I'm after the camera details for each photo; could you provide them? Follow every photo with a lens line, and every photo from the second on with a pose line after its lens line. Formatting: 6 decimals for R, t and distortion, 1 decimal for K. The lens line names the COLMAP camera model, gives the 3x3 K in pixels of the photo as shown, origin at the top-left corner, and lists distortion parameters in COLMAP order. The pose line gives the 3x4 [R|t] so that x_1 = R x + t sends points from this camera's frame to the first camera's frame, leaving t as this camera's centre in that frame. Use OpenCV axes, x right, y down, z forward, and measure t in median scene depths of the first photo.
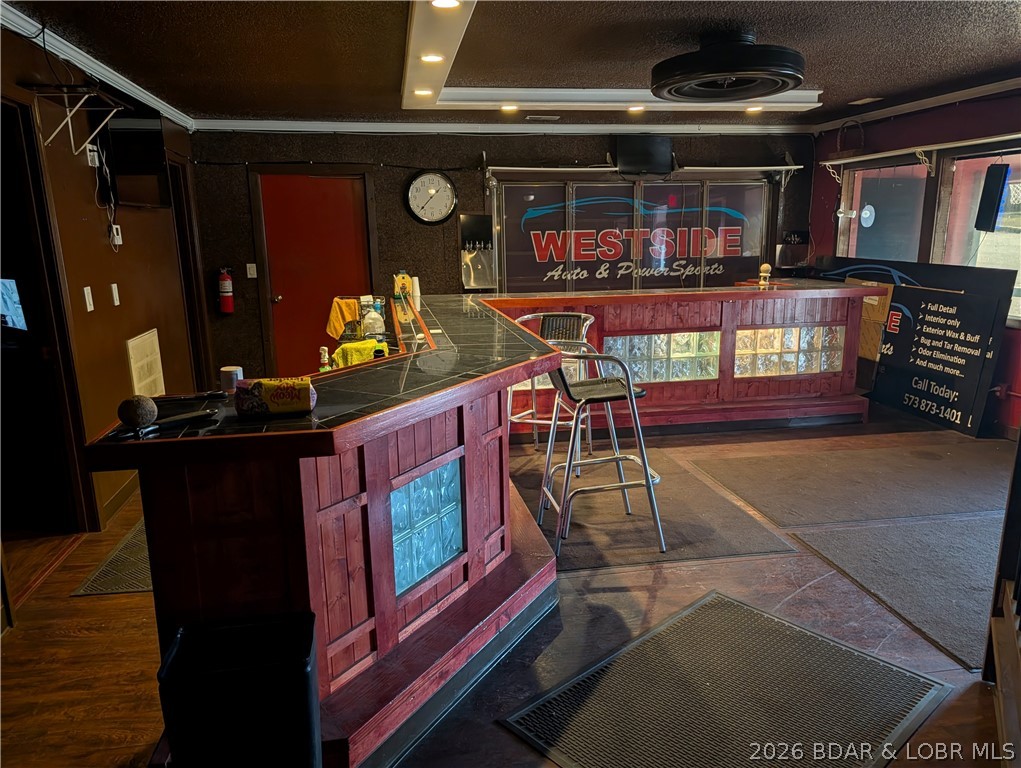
lens RADIAL K [[730.3, 0, 516.7], [0, 730.3, 411.9], [0, 0, 1]] dist [0.032839, -0.045874]
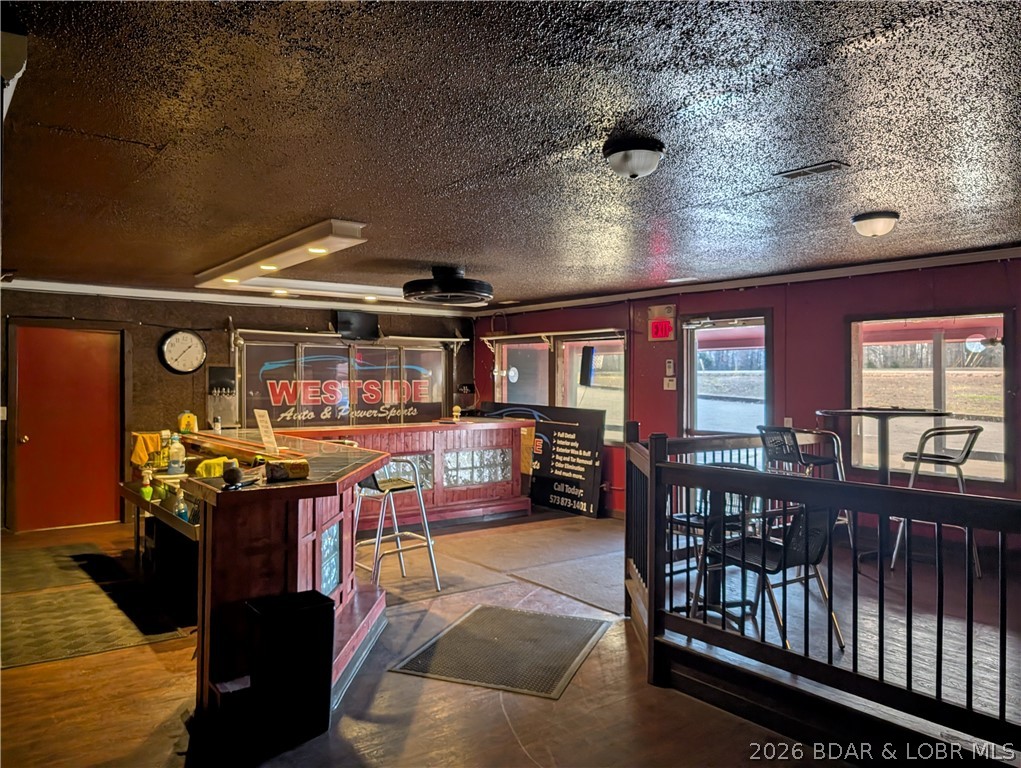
lens RADIAL K [[729.4, 0, 510.5], [0, 729.4, 384.0], [0, 0, 1]] dist [0.037204, -0.069503]
pose [[0.889238, 0.014526, 0.457214, -0.192156], [0.094320, 0.972196, -0.214331, 0.060920], [-0.447616, 0.233716, 0.863144, -0.243987]]
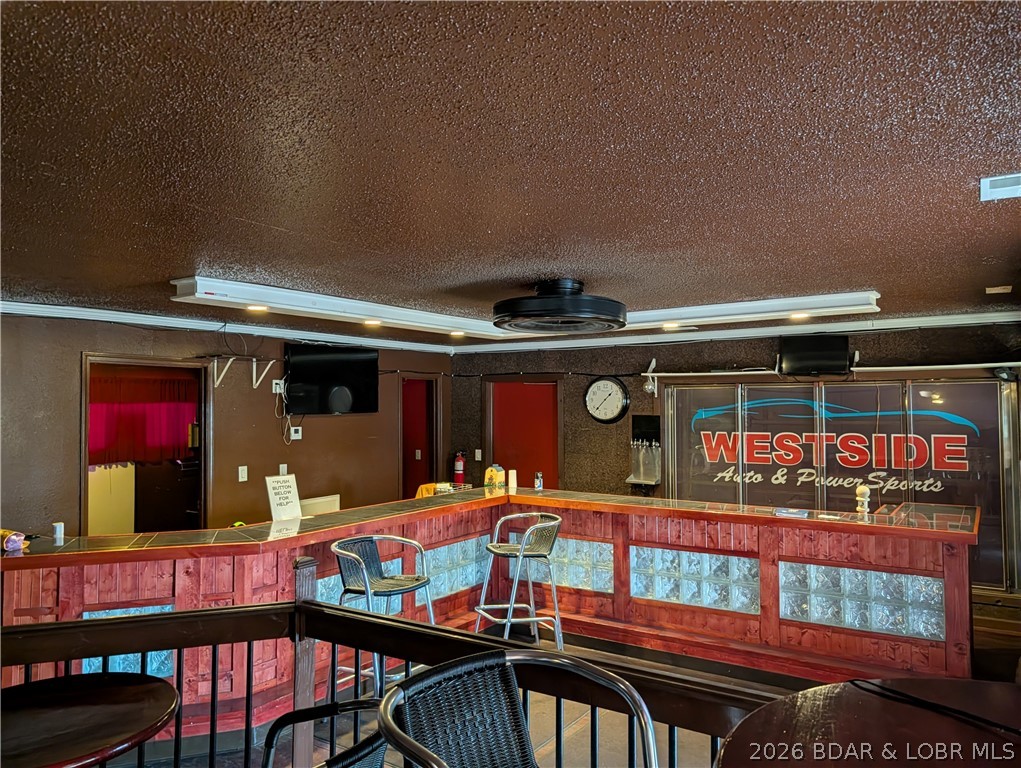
lens RADIAL K [[729.4, 0, 510.5], [0, 729.4, 384.0], [0, 0, 1]] dist [0.037204, -0.069503]
pose [[0.722678, -0.008134, -0.691137, 0.567794], [-0.173392, 0.965823, -0.192671, -0.078526], [0.669083, 0.259077, 0.696568, 0.124451]]
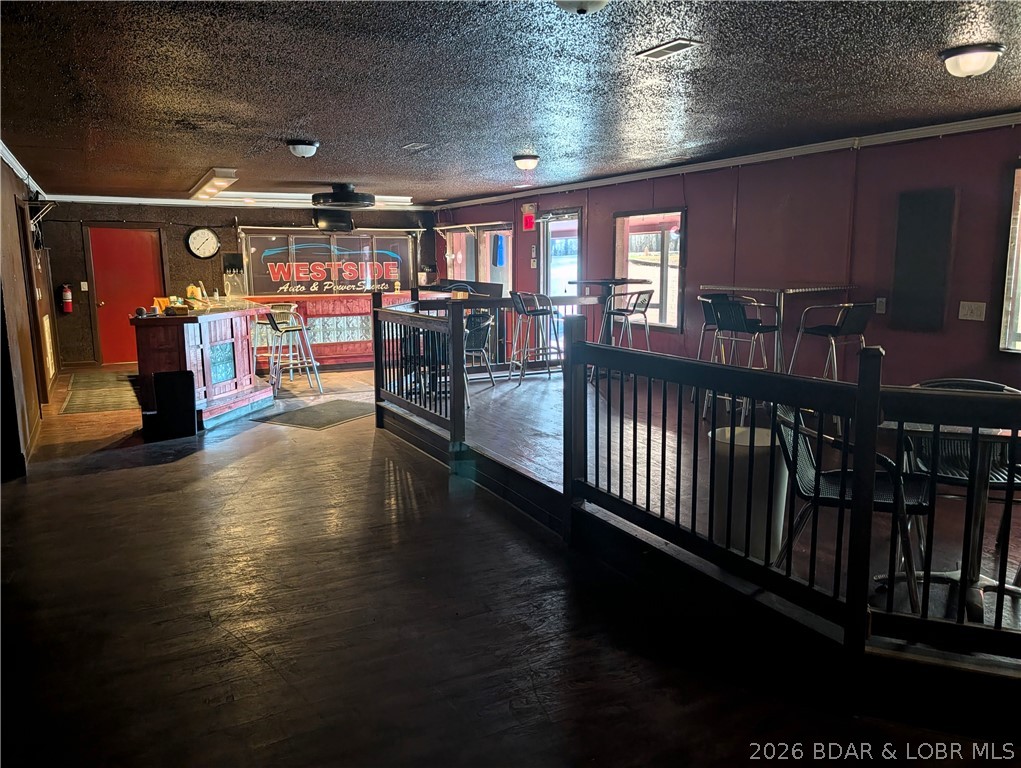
lens RADIAL K [[729.4, 0, 510.5], [0, 729.4, 384.0], [0, 0, 1]] dist [0.037204, -0.069503]
pose [[0.952449, -0.041456, 0.301863, 0.033832], [0.064612, 0.995650, -0.067131, 0.191343], [-0.297767, 0.083443, 0.950985, -0.795904]]
